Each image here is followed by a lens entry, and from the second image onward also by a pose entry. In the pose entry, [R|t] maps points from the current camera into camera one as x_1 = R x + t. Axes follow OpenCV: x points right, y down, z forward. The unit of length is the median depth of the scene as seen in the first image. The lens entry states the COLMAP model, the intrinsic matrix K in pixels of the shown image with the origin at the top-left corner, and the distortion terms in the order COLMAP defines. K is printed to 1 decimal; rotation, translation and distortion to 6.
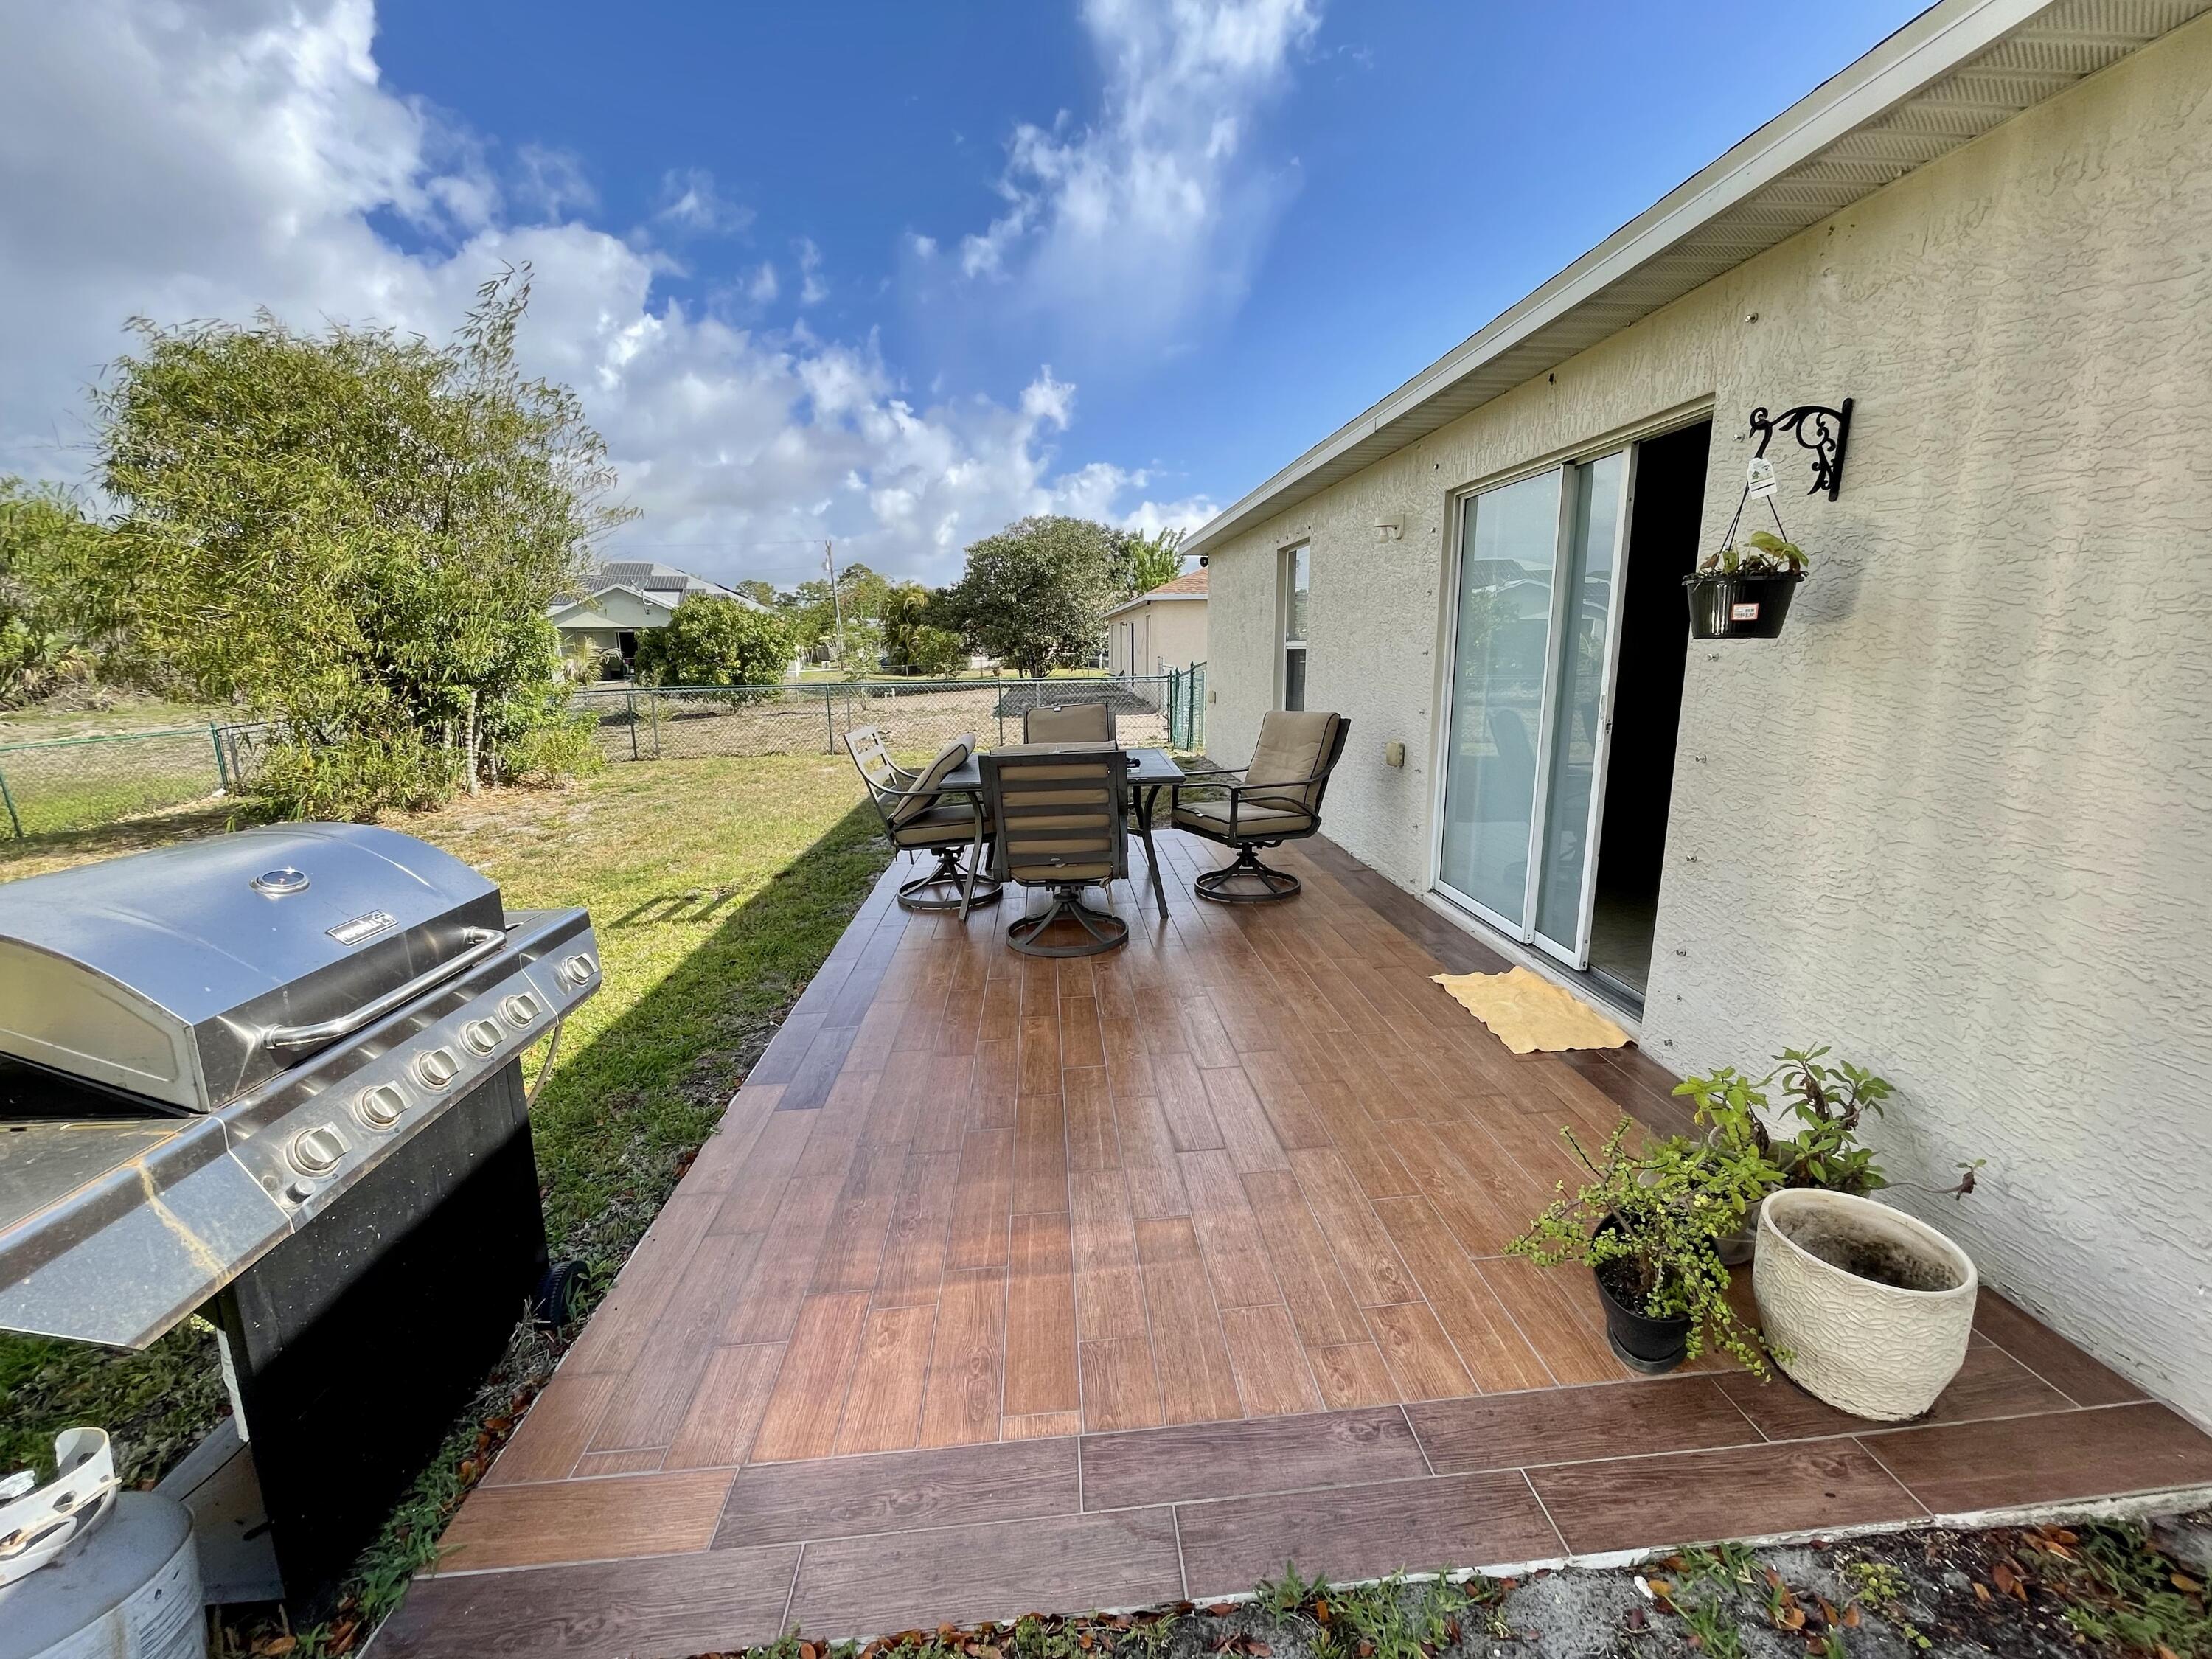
lens RADIAL K [[892.4, 0, 1106.2], [0, 892.4, 817.9], [0, 0, 1]] dist [-0.016519, 0.010250]
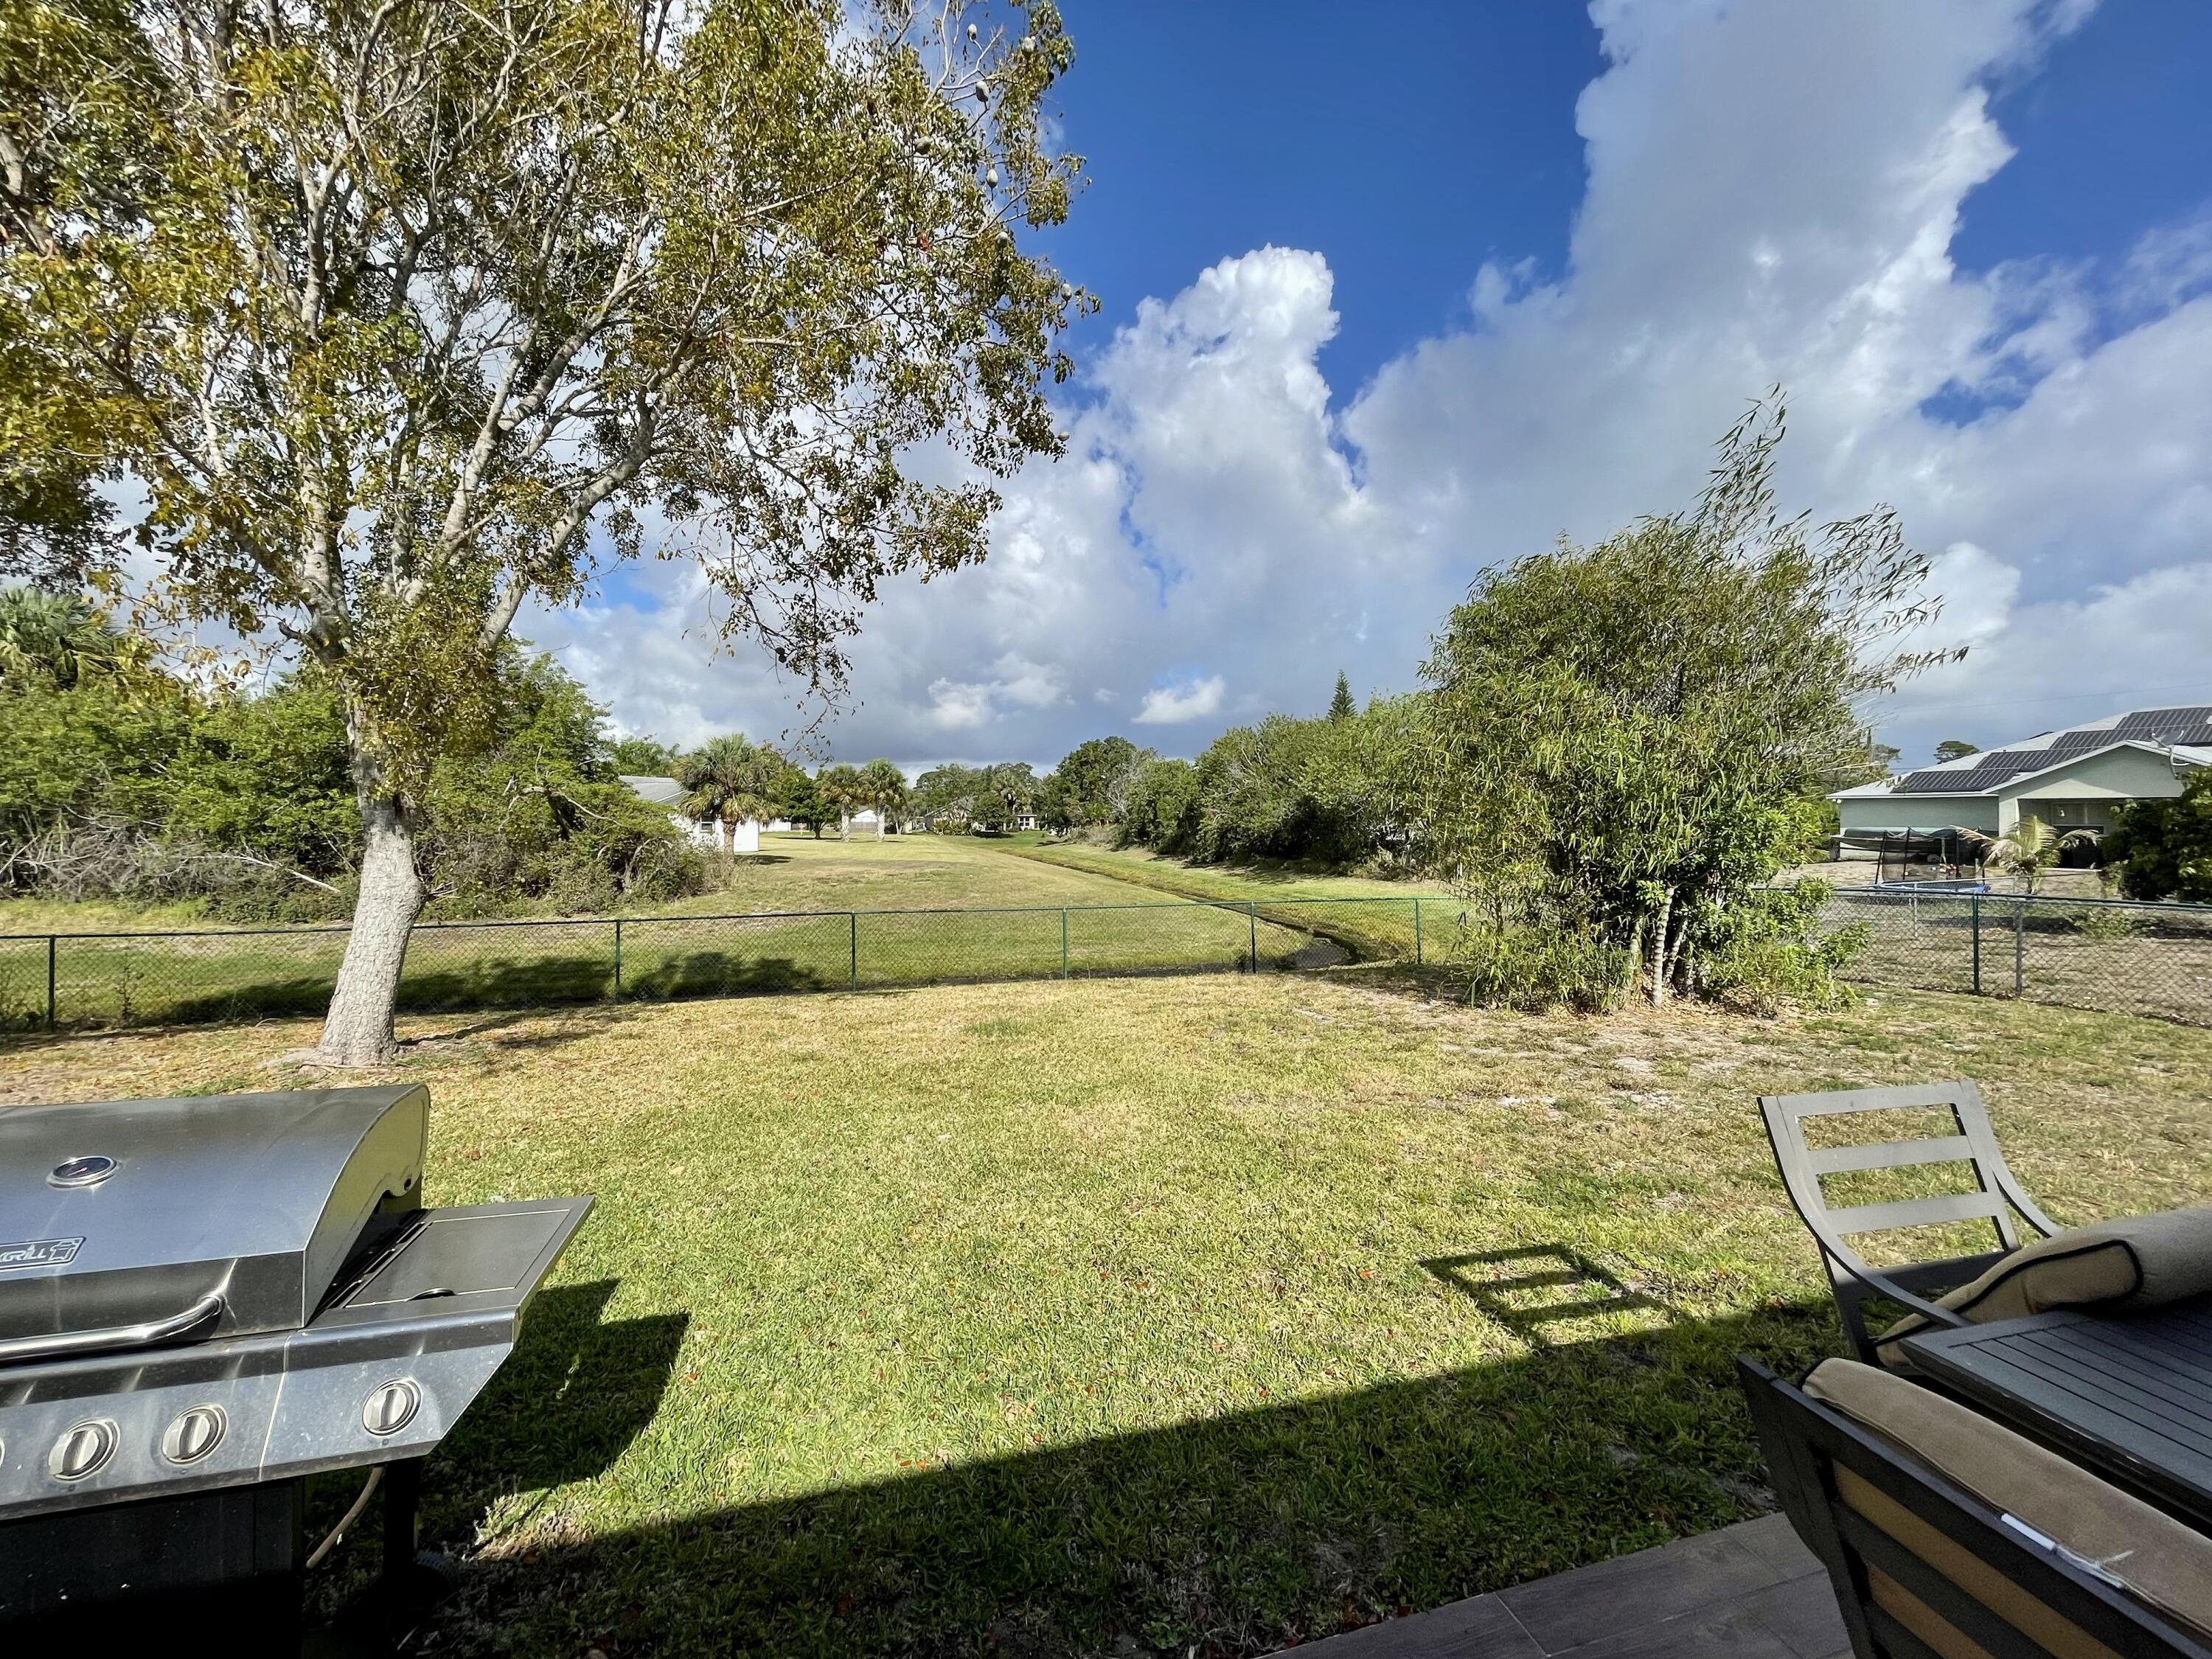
lens RADIAL K [[886.3, 0, 1110.6], [0, 886.3, 816.1], [0, 0, 1]] dist [-0.002217, -0.000005]
pose [[0.181892, -0.003440, -0.983313, 0.041553], [-0.185662, 0.981887, -0.037778, -0.081175], [0.965632, 0.189435, 0.177958, 0.319728]]
